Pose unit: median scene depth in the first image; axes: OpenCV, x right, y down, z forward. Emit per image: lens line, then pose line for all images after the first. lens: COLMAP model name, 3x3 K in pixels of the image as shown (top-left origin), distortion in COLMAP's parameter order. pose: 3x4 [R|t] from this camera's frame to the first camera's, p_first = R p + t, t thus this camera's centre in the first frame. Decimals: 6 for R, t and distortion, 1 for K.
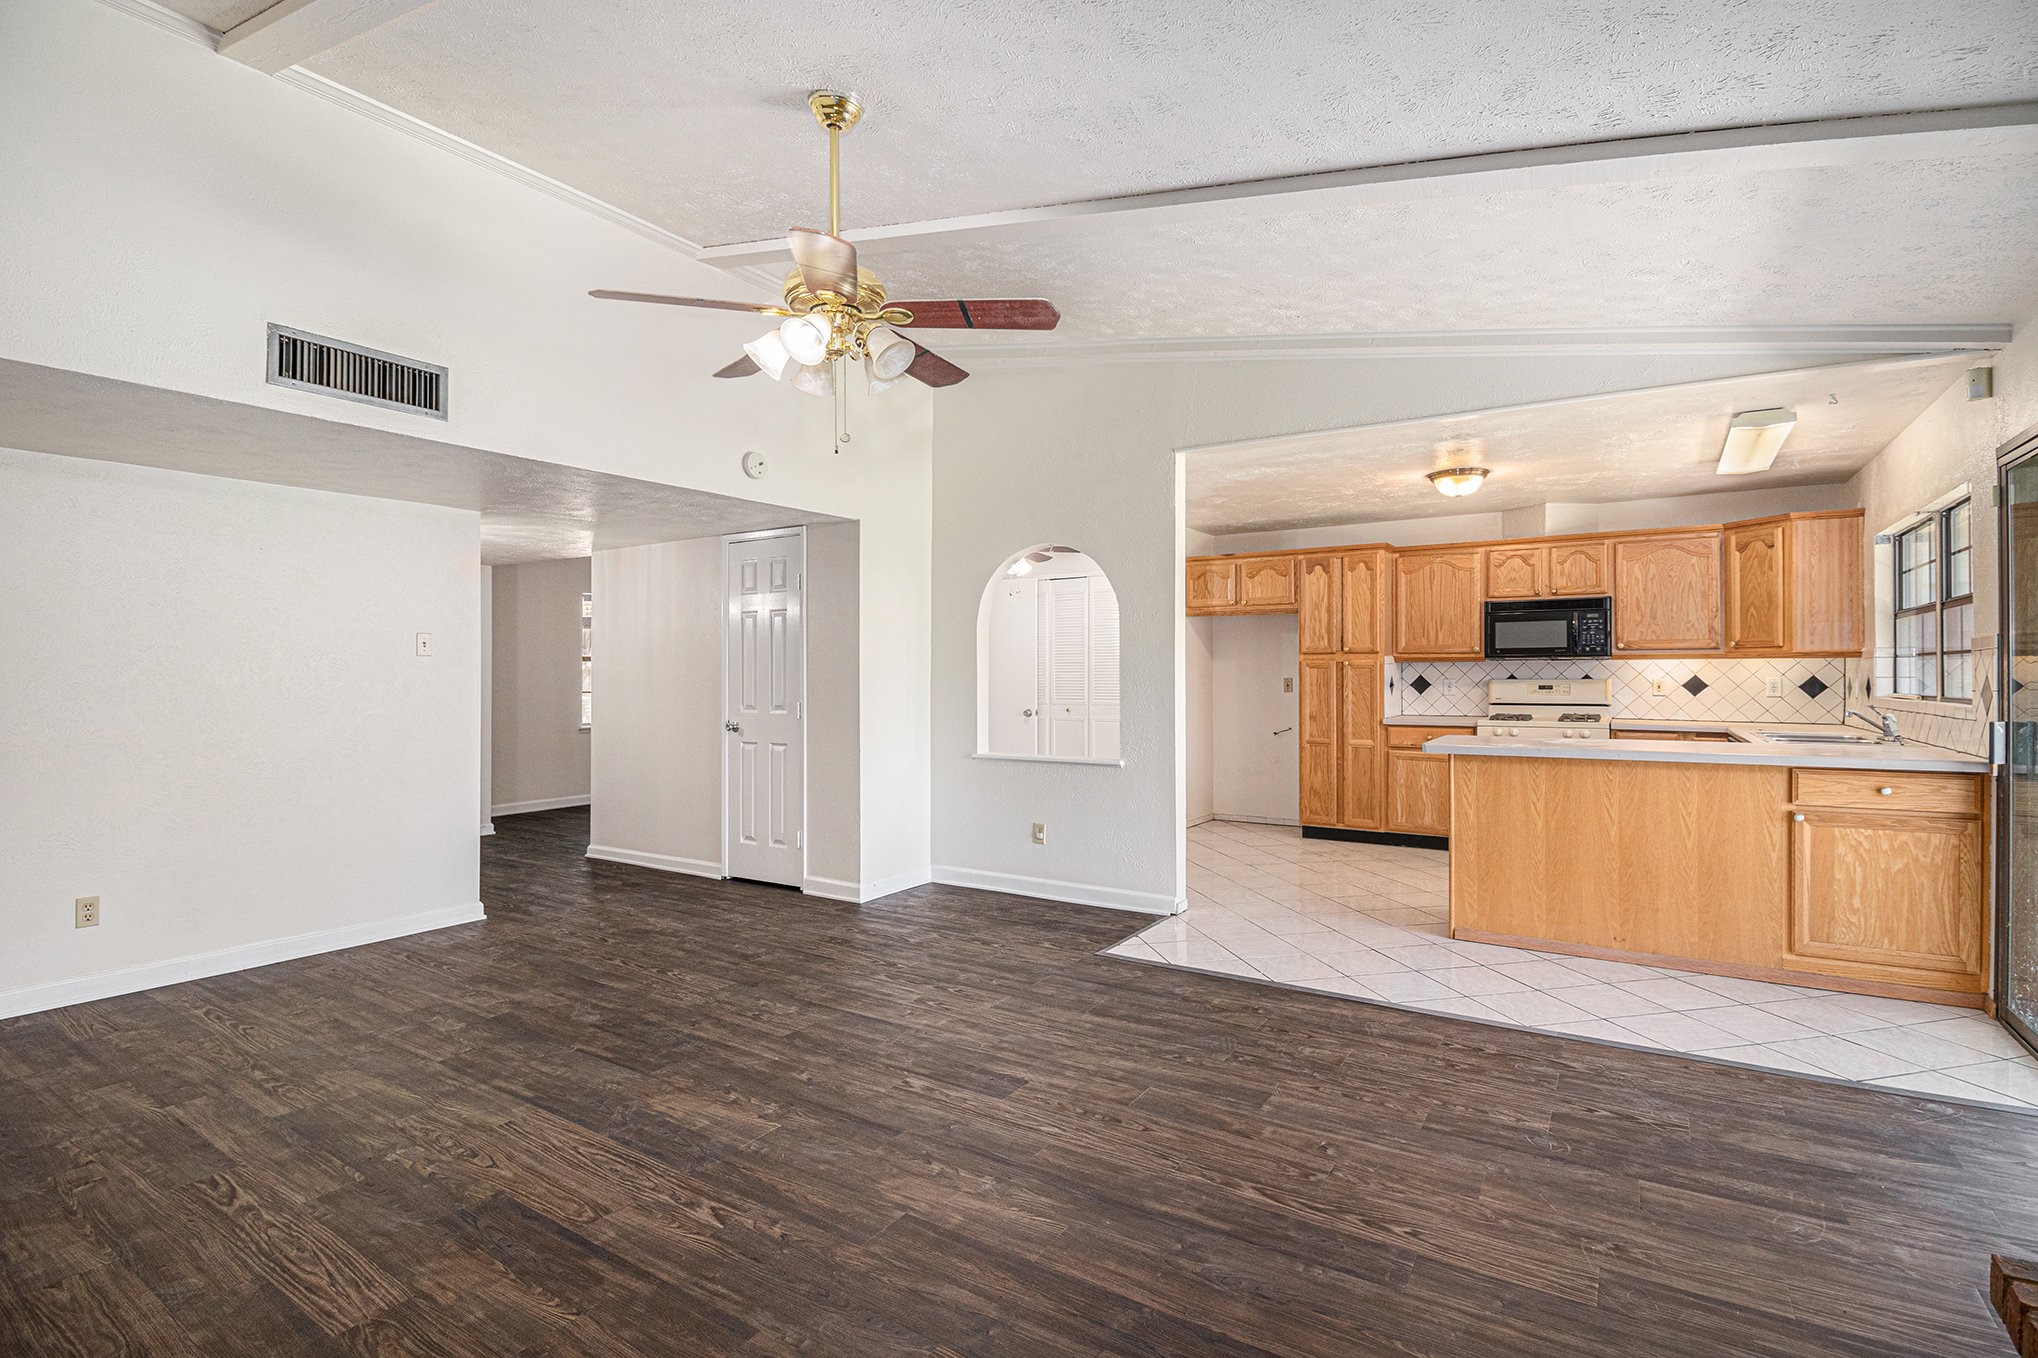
lens RADIAL K [[961.6, 0, 1006.0], [0, 961.6, 671.6], [0, 0, 1]] dist [0.001080, -0.010842]
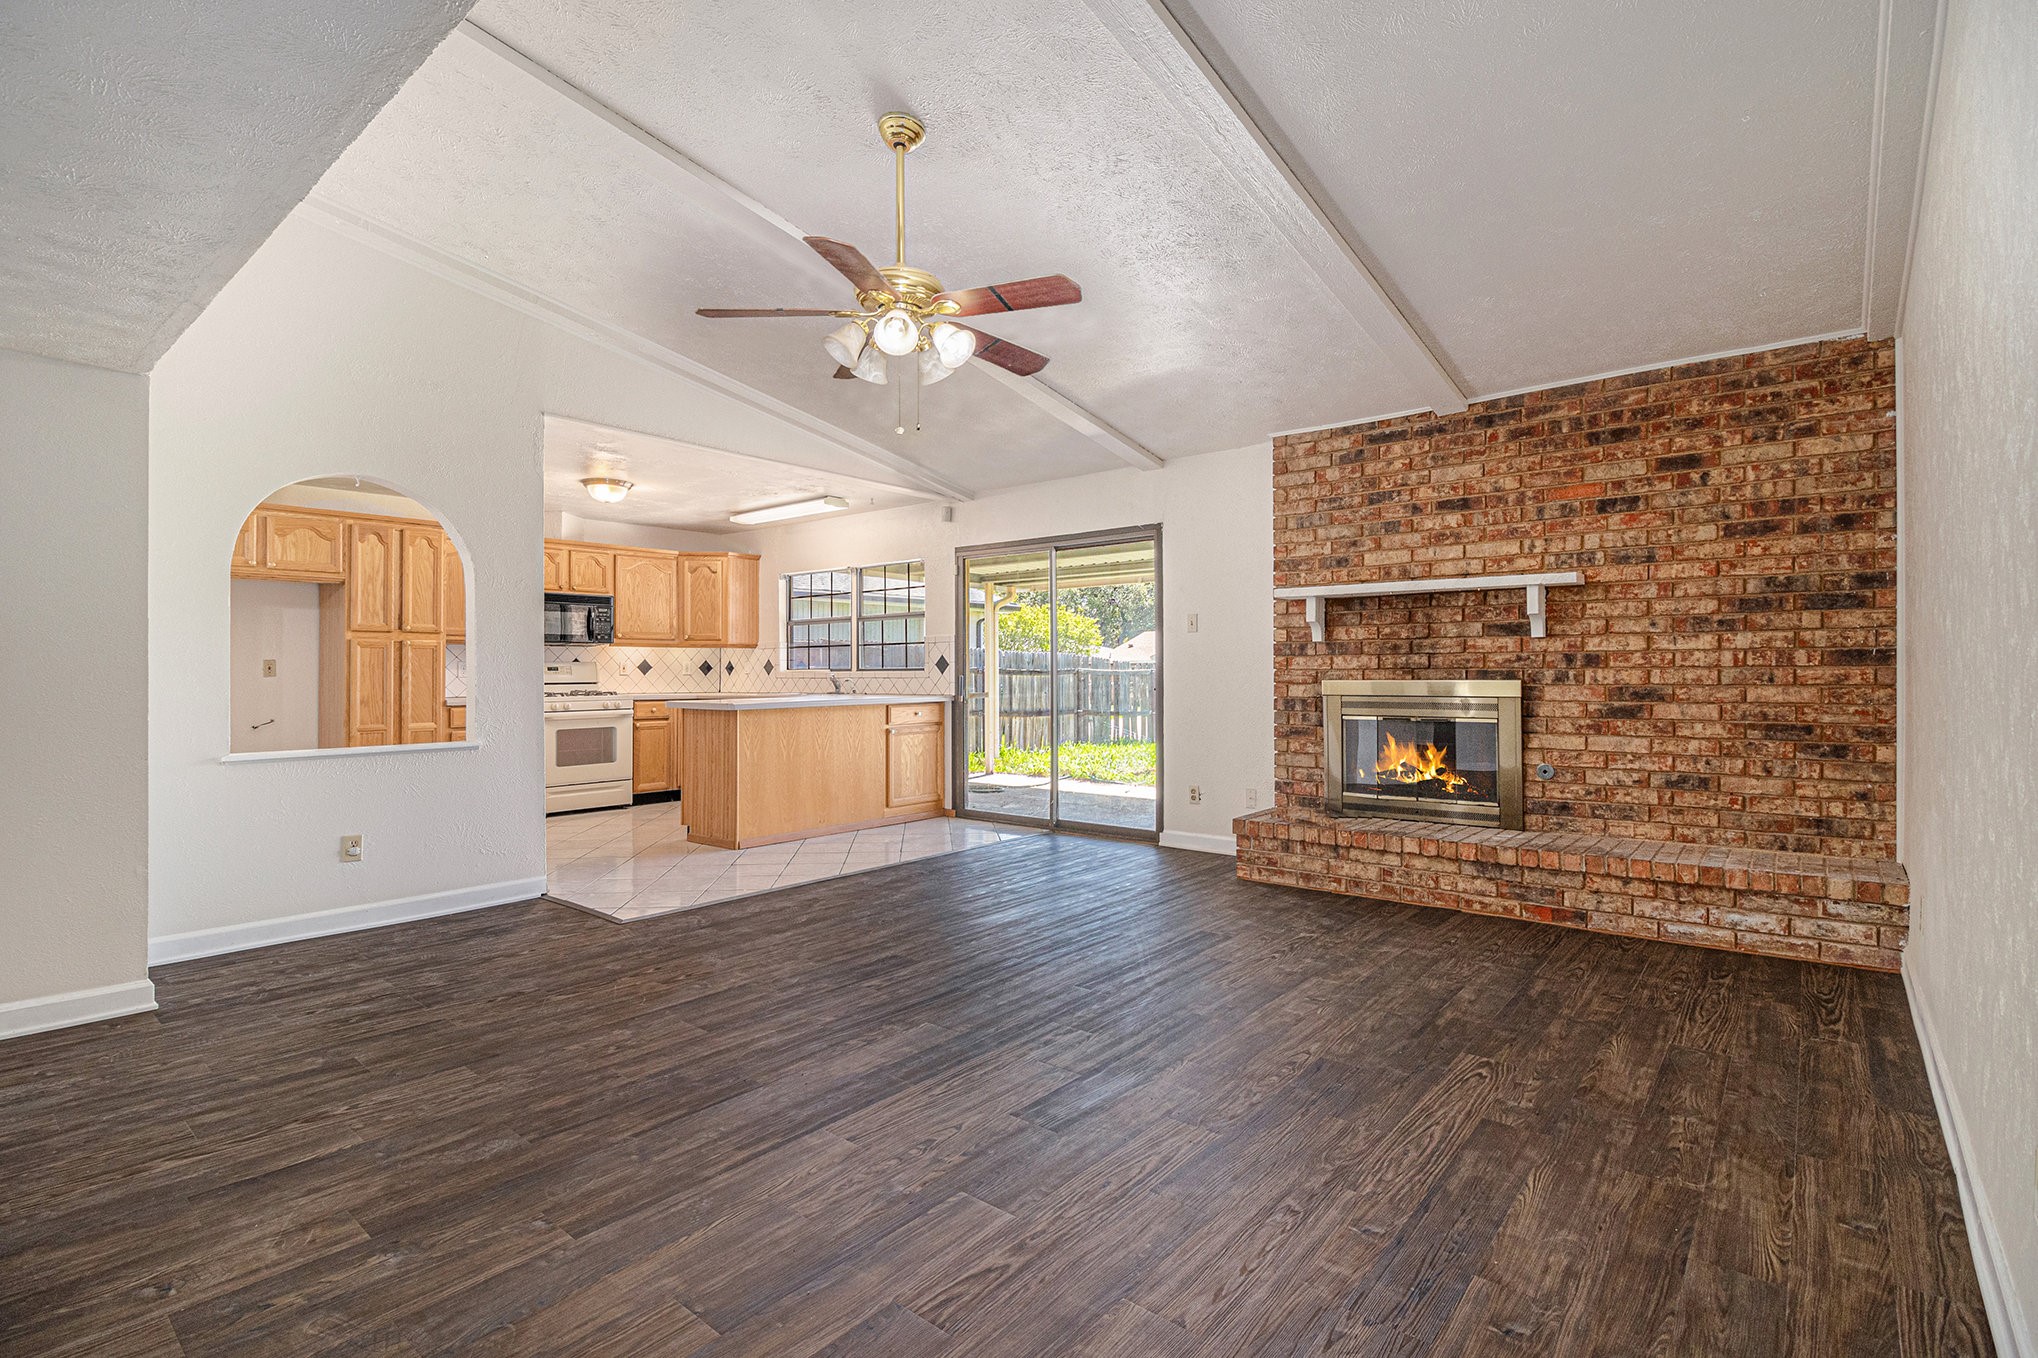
lens RADIAL K [[961.6, 0, 1030.4], [0, 961.6, 667.5], [0, 0, 1]] dist [0.001080, -0.010842]
pose [[0.110602, 0.006678, 0.993842, -0.575478], [0.002599, 0.999972, -0.007008, 0.026157], [-0.993861, 0.003358, 0.110582, 0.320621]]
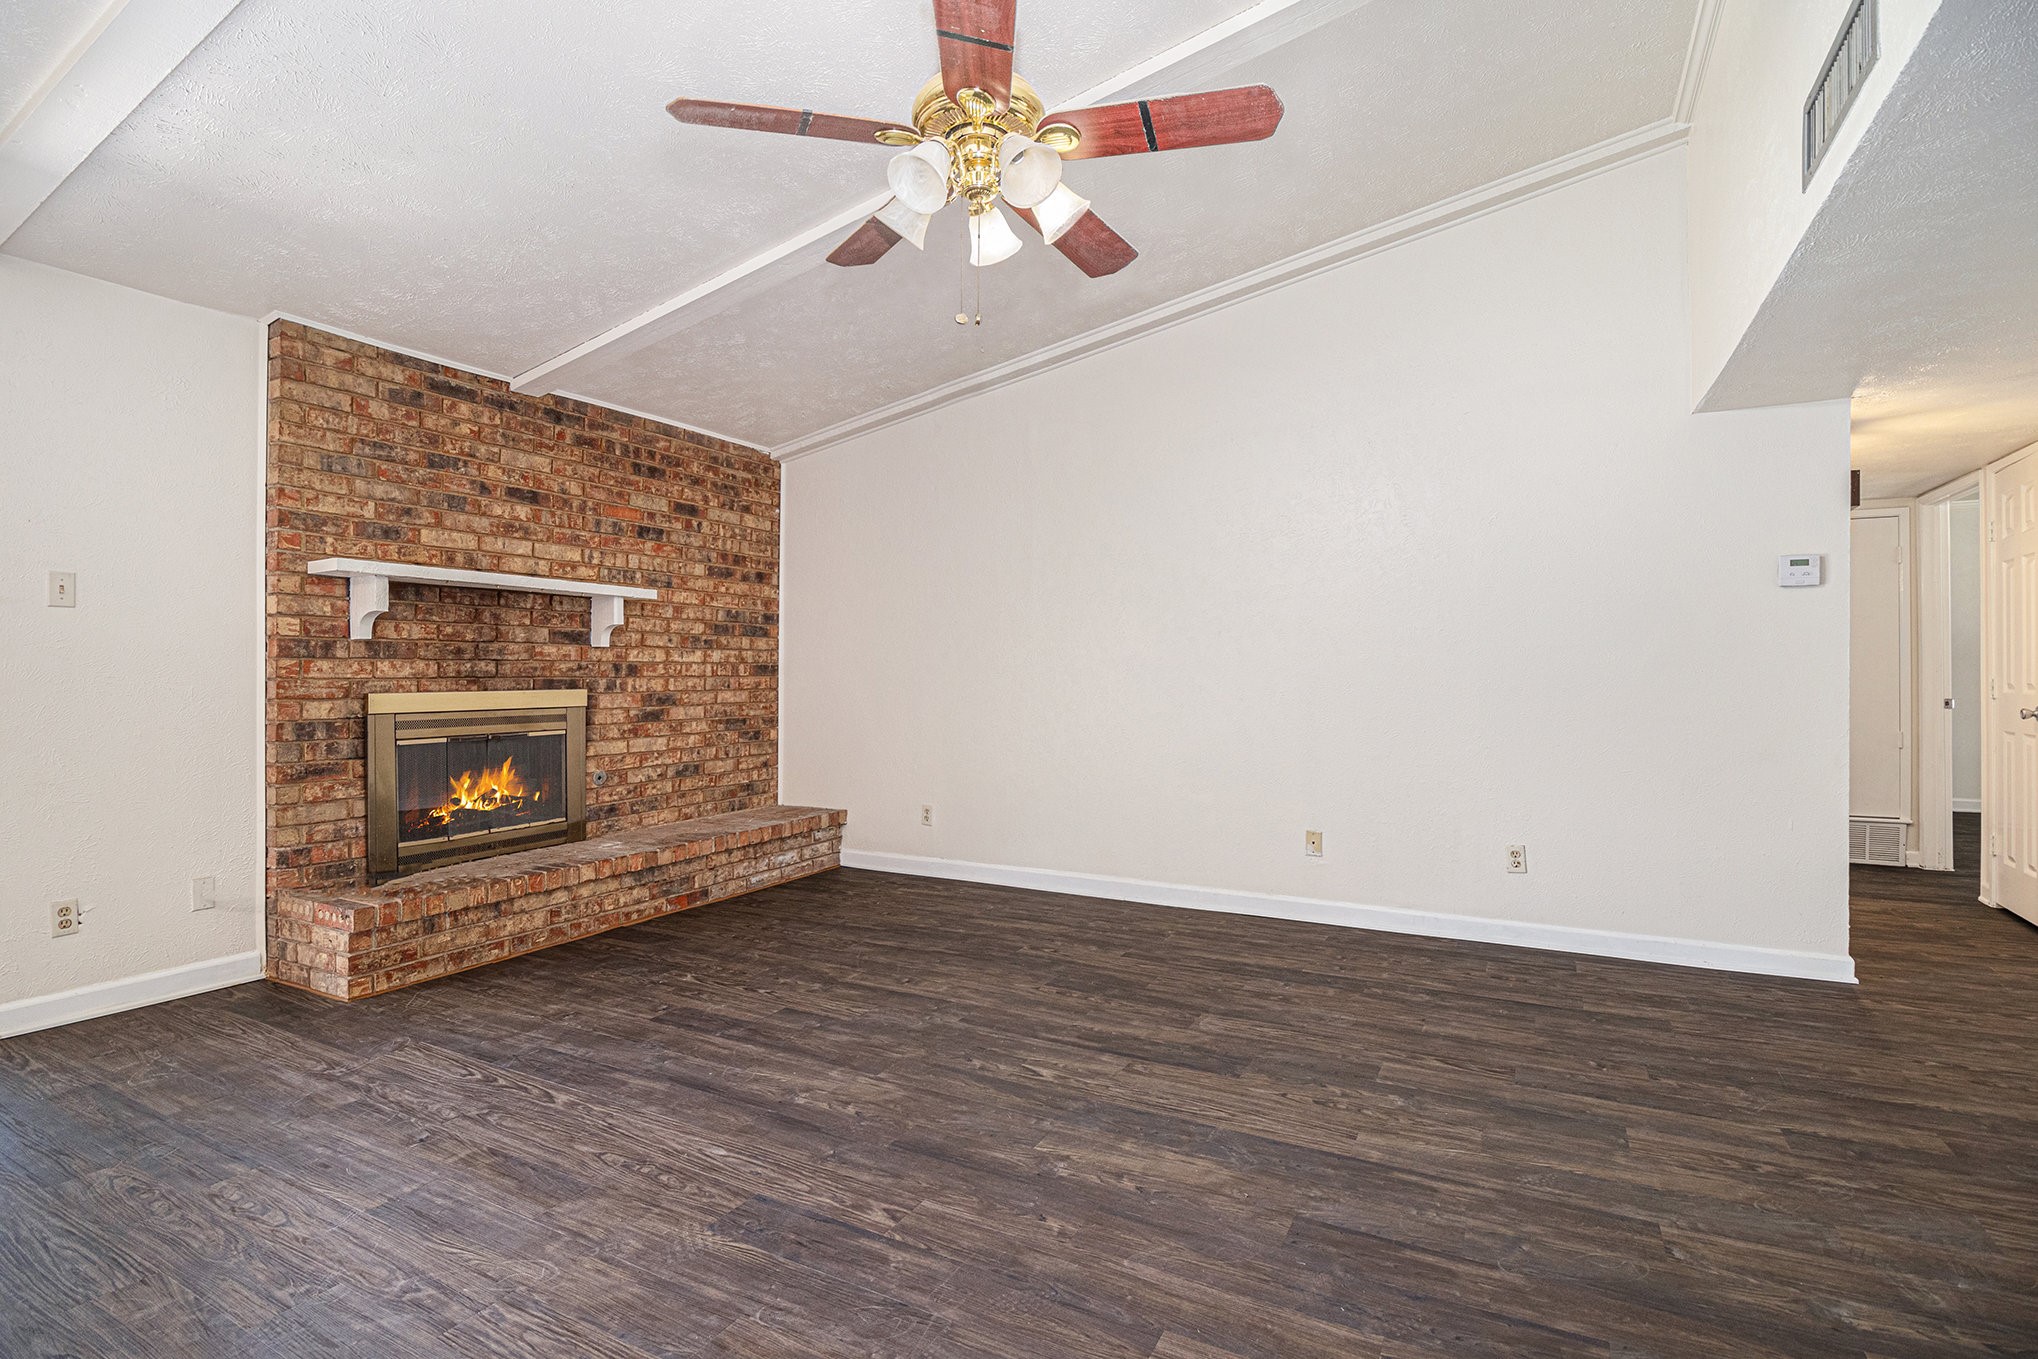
lens RADIAL K [[961.6, 0, 999.0], [0, 961.6, 675.8], [0, 0, 1]] dist [0.001080, -0.010842]
pose [[-0.997227, 0.006418, -0.074138, -0.060745], [0.006450, 0.999979, -0.000201, 0.023563], [0.074135, -0.000679, -0.997248, 0.785551]]
